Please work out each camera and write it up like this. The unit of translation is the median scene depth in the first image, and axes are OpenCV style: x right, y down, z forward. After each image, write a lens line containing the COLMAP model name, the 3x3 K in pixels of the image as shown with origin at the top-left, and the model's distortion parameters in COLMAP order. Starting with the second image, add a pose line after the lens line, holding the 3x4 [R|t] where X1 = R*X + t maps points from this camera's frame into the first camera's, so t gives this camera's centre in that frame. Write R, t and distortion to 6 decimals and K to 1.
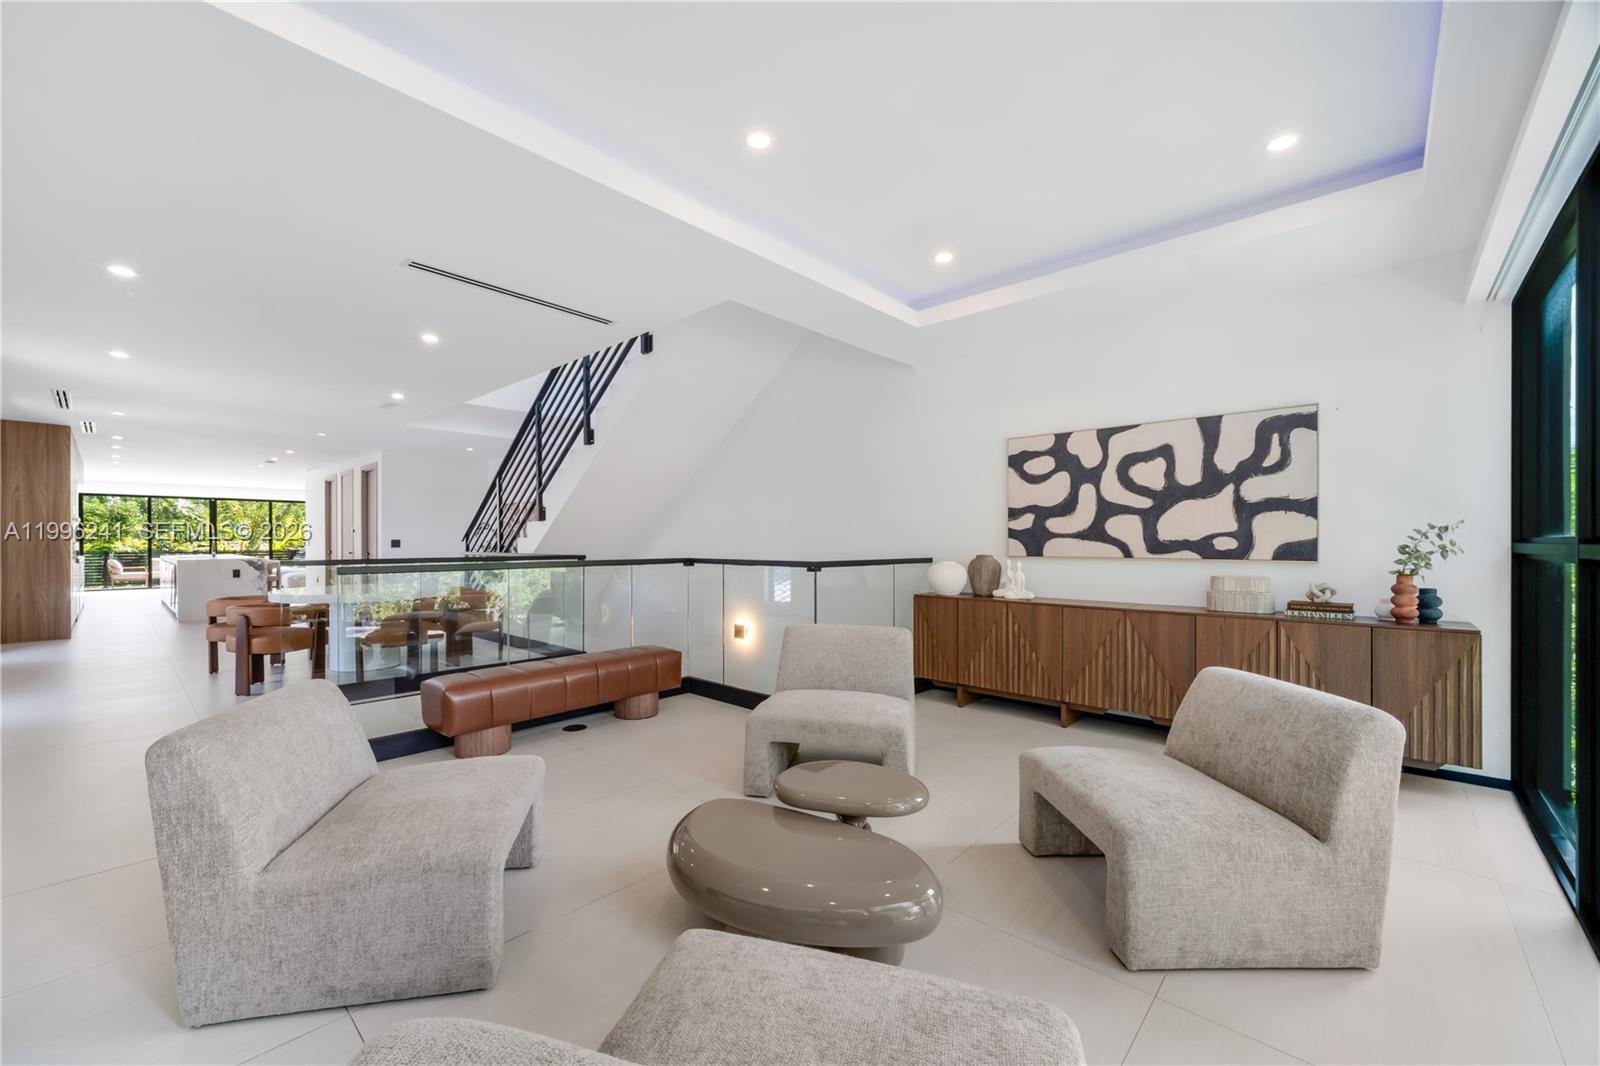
lens RADIAL K [[635.6, 0, 775.8], [0, 635.6, 546.6], [0, 0, 1]] dist [-0.003589, -0.000026]
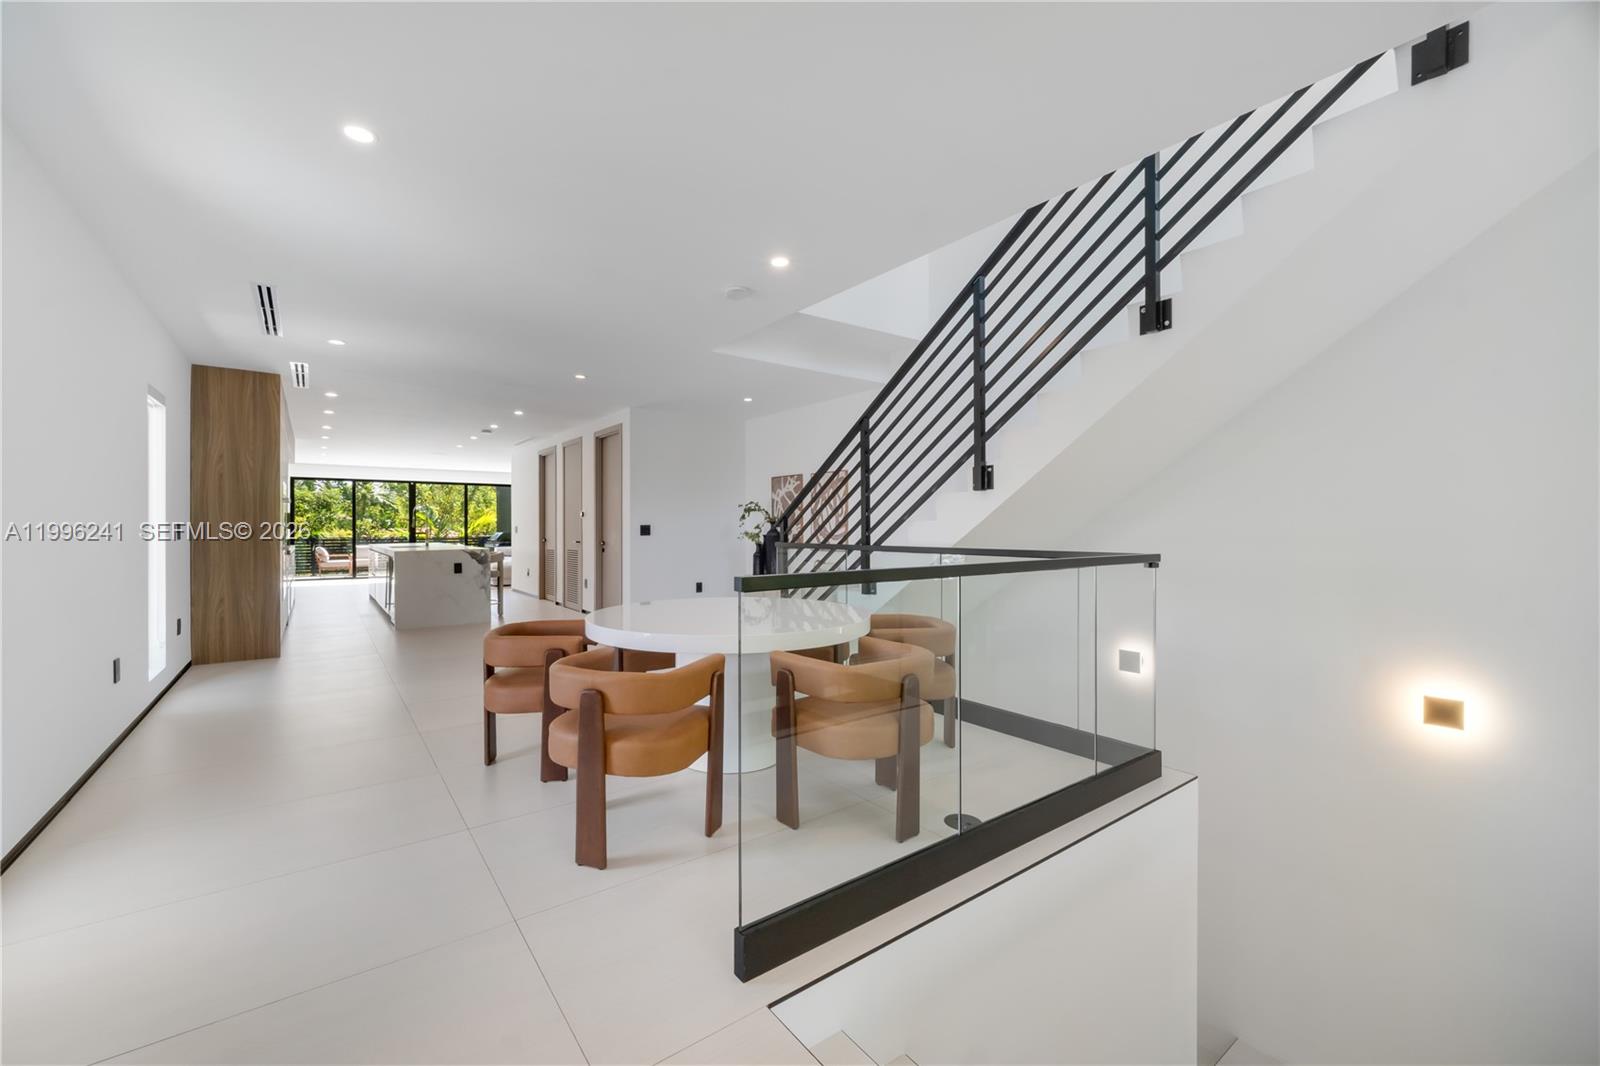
lens RADIAL K [[662.3, 0, 791.5], [0, 662.3, 530.8], [0, 0, 1]] dist [-0.002474, -0.002355]
pose [[0.982866, -0.000529, -0.184319, -0.647445], [-0.000058, 0.999995, -0.003178, -0.004223], [0.184320, 0.003134, 0.982861, 0.591622]]
